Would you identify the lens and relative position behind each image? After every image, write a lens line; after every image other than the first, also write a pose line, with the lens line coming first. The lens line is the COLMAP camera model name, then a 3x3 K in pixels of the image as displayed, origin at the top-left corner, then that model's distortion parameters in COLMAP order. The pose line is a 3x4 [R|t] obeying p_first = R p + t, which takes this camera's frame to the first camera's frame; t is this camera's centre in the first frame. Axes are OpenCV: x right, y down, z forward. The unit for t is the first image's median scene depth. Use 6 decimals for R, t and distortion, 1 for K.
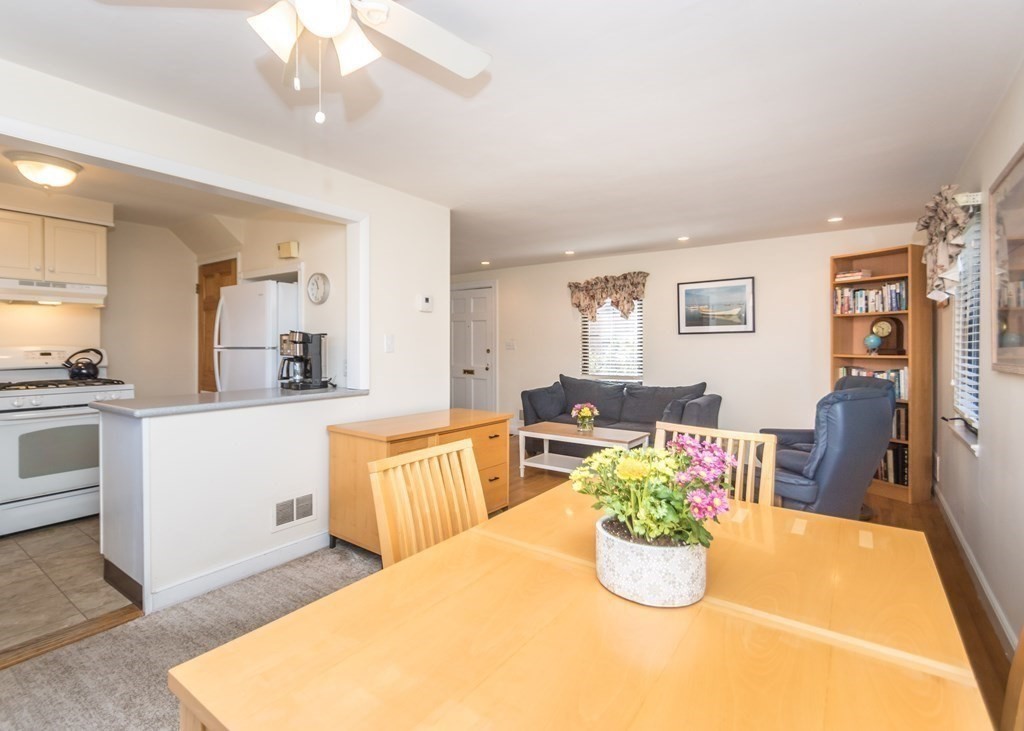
lens RADIAL K [[513.3, 0, 500.3], [0, 513.3, 349.9], [0, 0, 1]] dist [-0.002290, -0.001025]
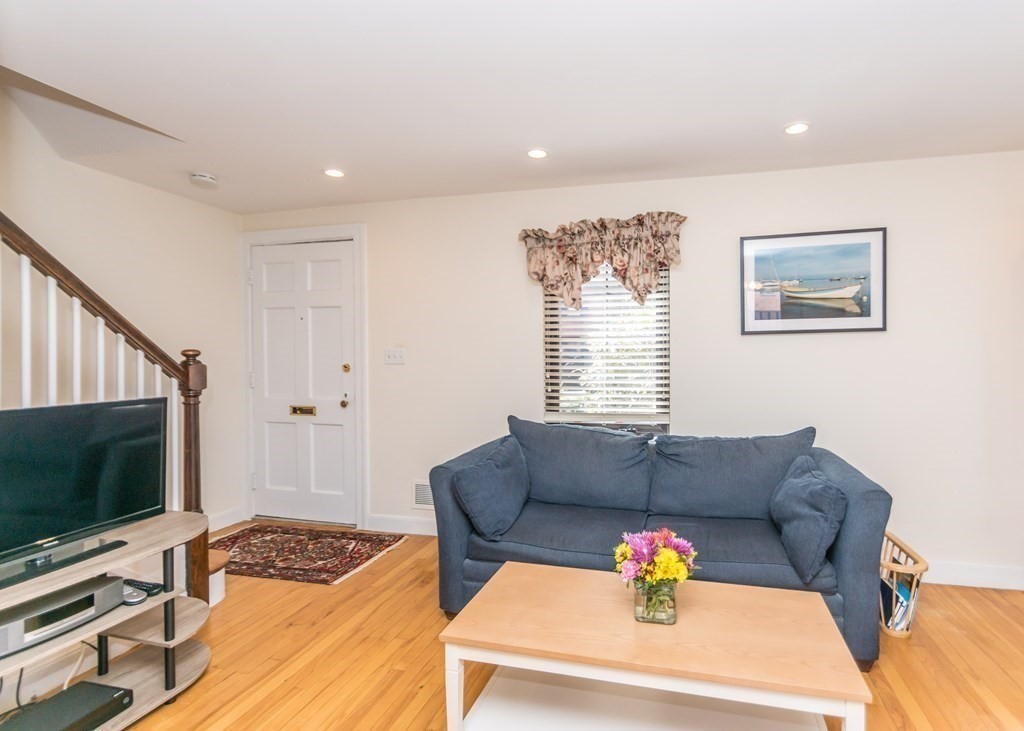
lens RADIAL K [[511.6, 0, 588.4], [0, 511.6, 358.5], [0, 0, 1]] dist [0.000994, -0.000109]
pose [[0.916532, -0.010005, 0.399837, -0.058238], [0.009353, 0.999950, 0.003581, -0.060906], [-0.399852, 0.000457, 0.916579, 3.996599]]
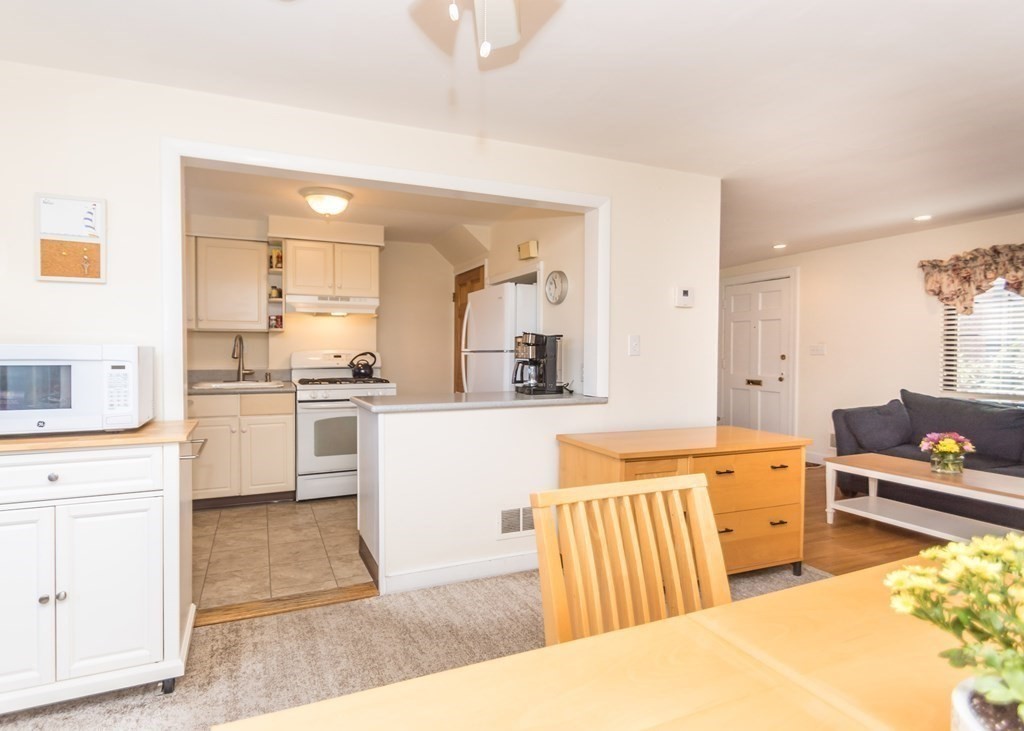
lens RADIAL K [[530.5, 0, 430.5], [0, 530.5, 367.6], [0, 0, 1]] dist [0.010998, -0.007405]
pose [[0.820019, 0.013283, -0.572182, 0.006566], [-0.000648, 0.999752, 0.022280, 0.002361], [0.572336, -0.017899, 0.819824, 0.031339]]
